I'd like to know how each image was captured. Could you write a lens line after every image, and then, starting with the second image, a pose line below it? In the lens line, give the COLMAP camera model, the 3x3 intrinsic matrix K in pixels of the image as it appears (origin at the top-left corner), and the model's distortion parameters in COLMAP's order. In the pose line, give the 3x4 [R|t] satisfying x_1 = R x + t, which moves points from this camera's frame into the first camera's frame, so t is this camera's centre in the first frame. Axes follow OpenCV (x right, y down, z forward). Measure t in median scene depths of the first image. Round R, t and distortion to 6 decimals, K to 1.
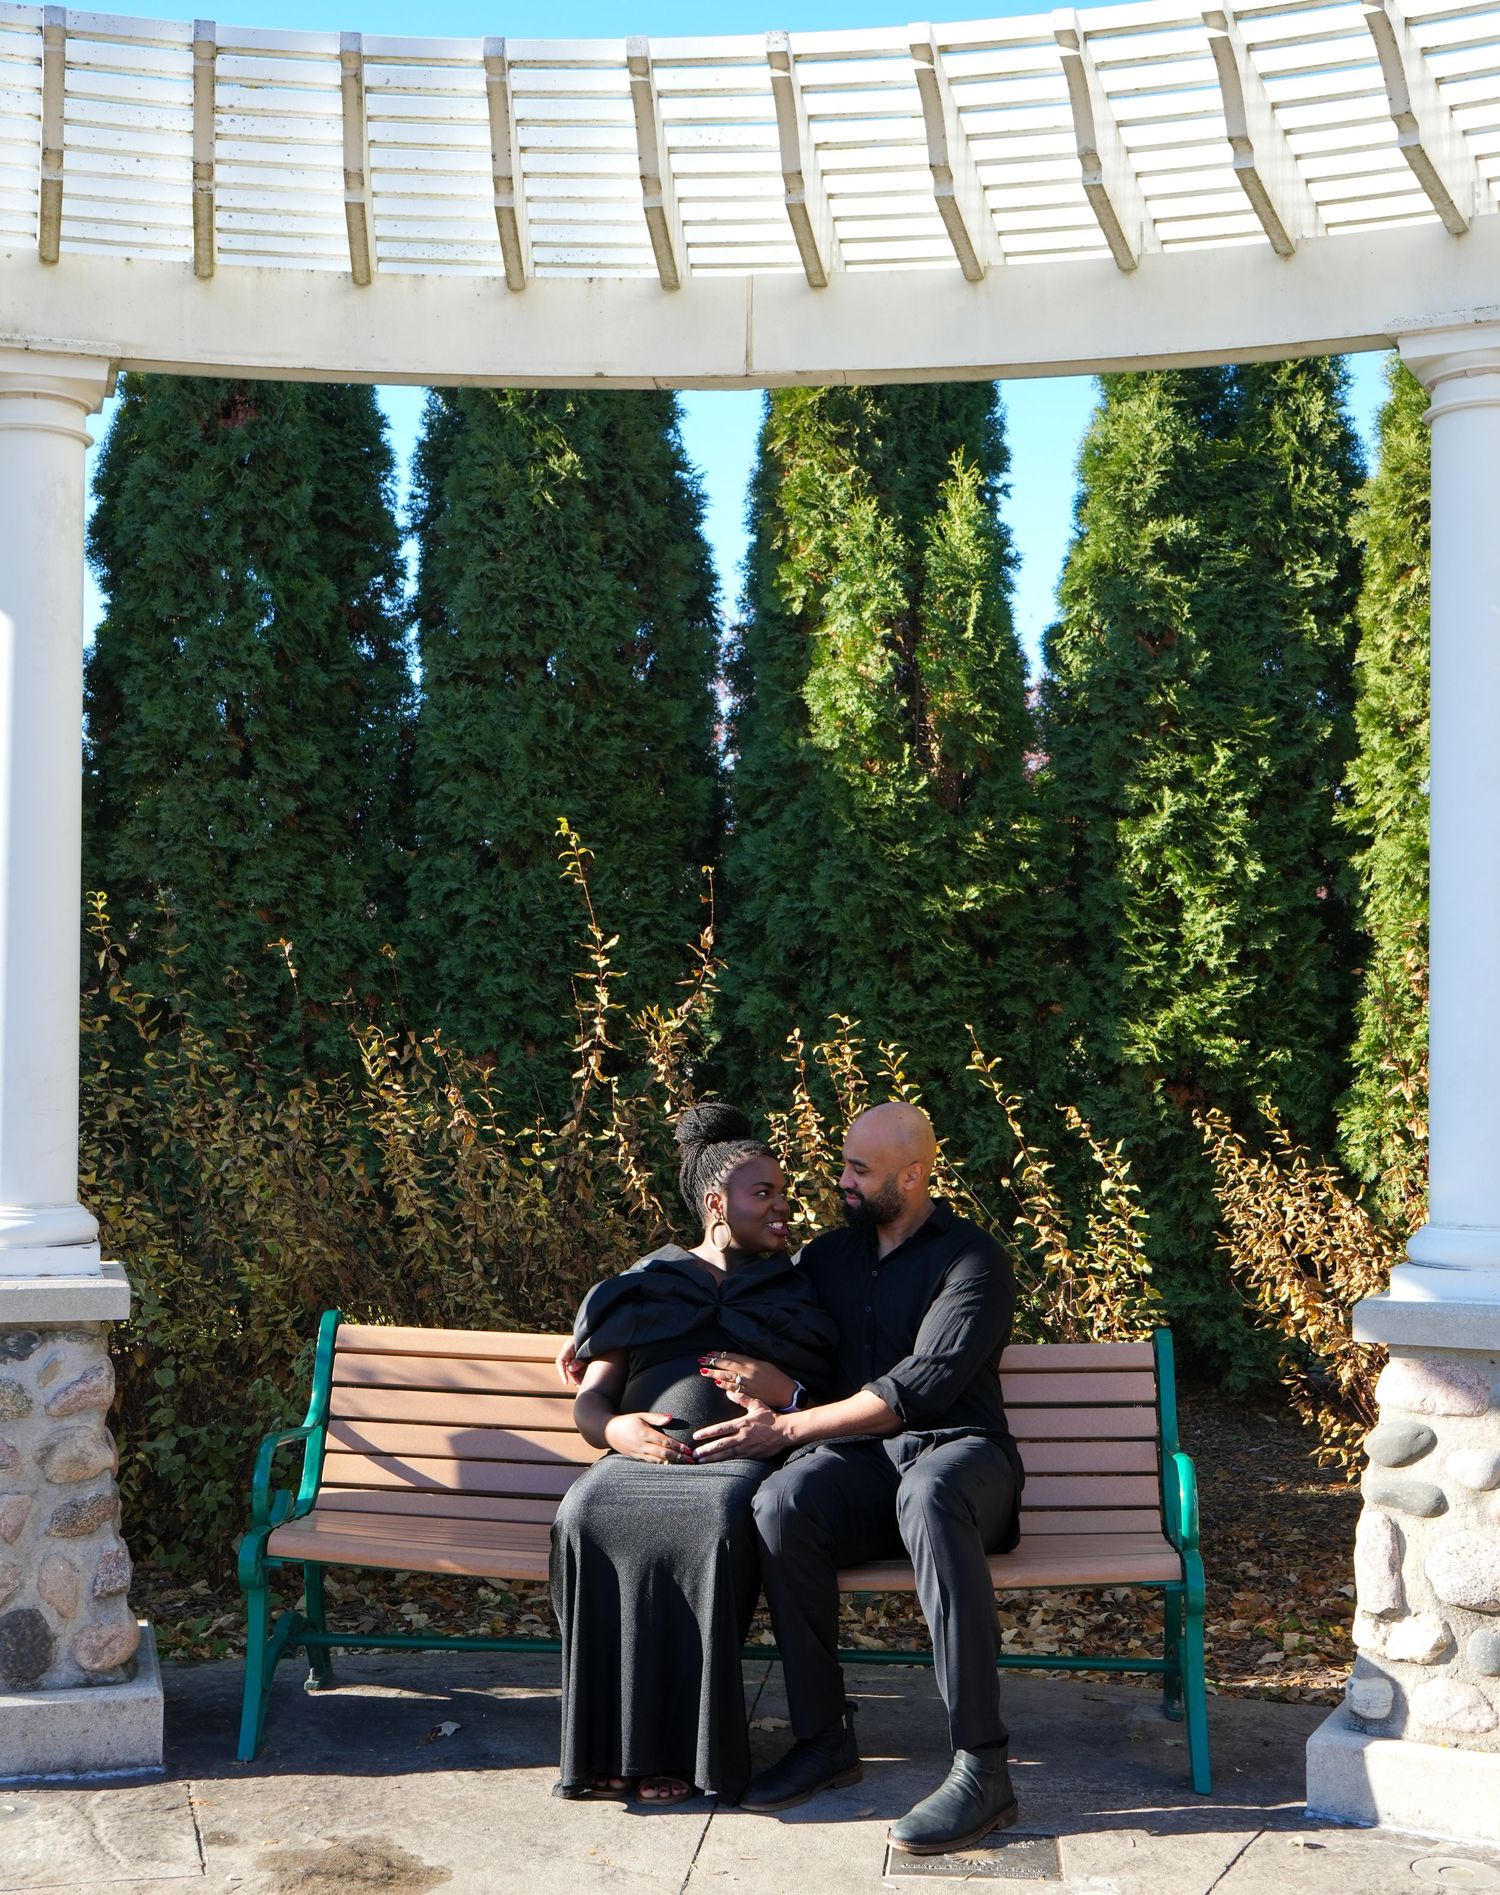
lens RADIAL K [[1973.8, 0, 826.1], [0, 1973.8, 920.5], [0, 0, 1]] dist [-0.006857, 0.000000]
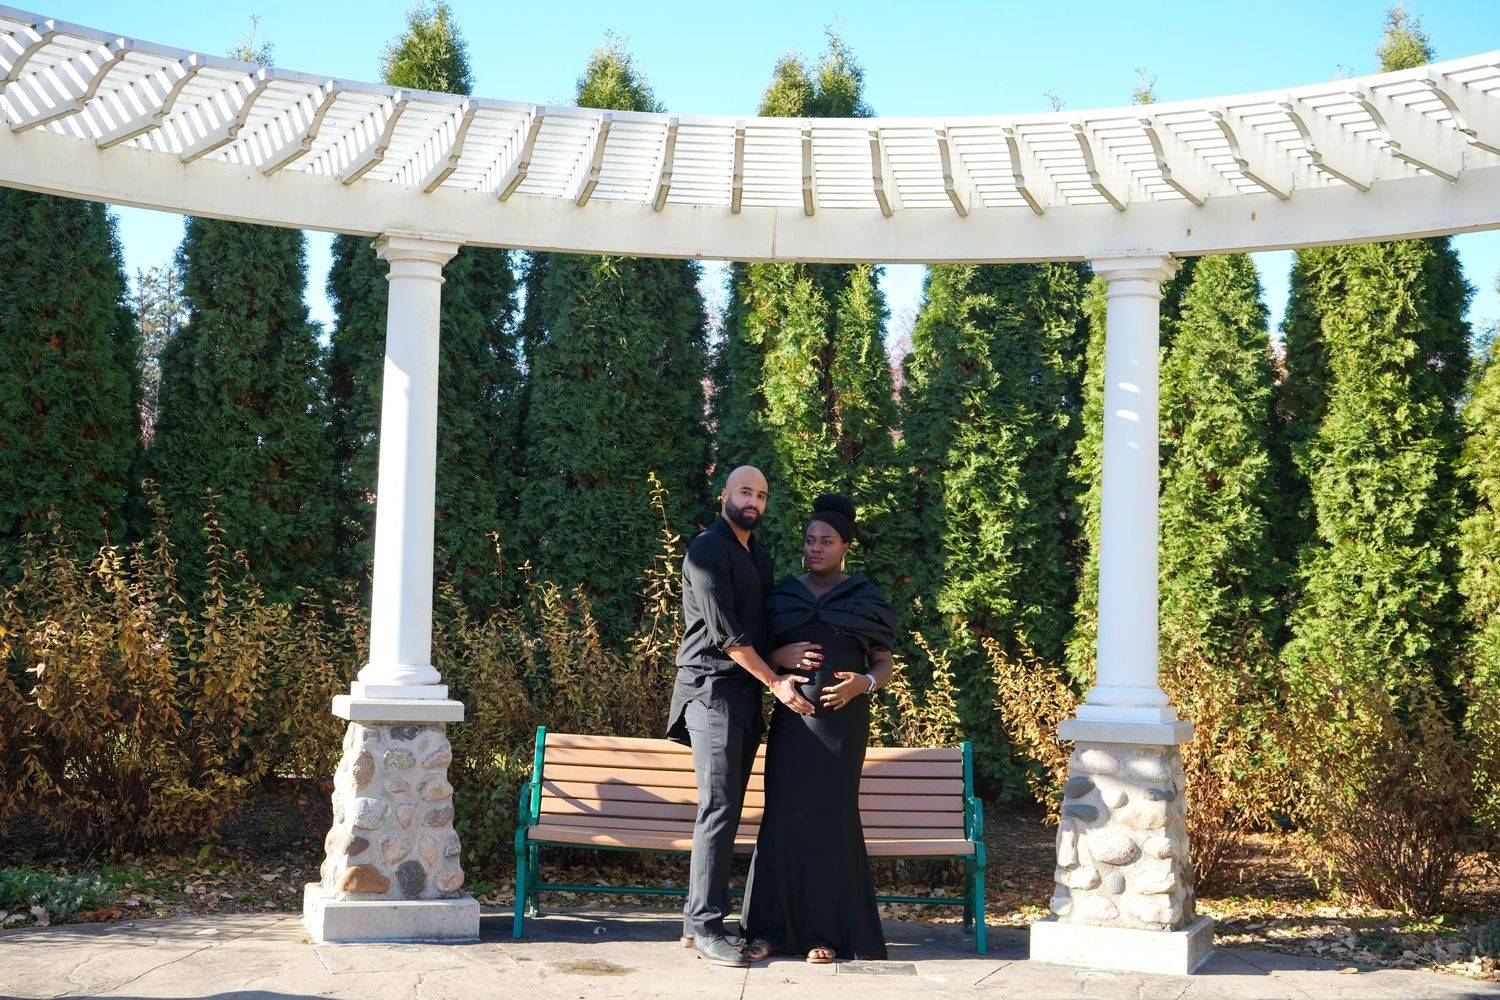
lens RADIAL K [[1883.9, 0, 750.1], [0, 1883.9, 498.4], [0, 0, 1]] dist [-0.024688, 0.000000]
pose [[0.997874, 0.024728, 0.060299, -0.124161], [-0.024742, 0.999694, -0.000507, -0.022713], [-0.060293, -0.000986, 0.998180, -0.650669]]
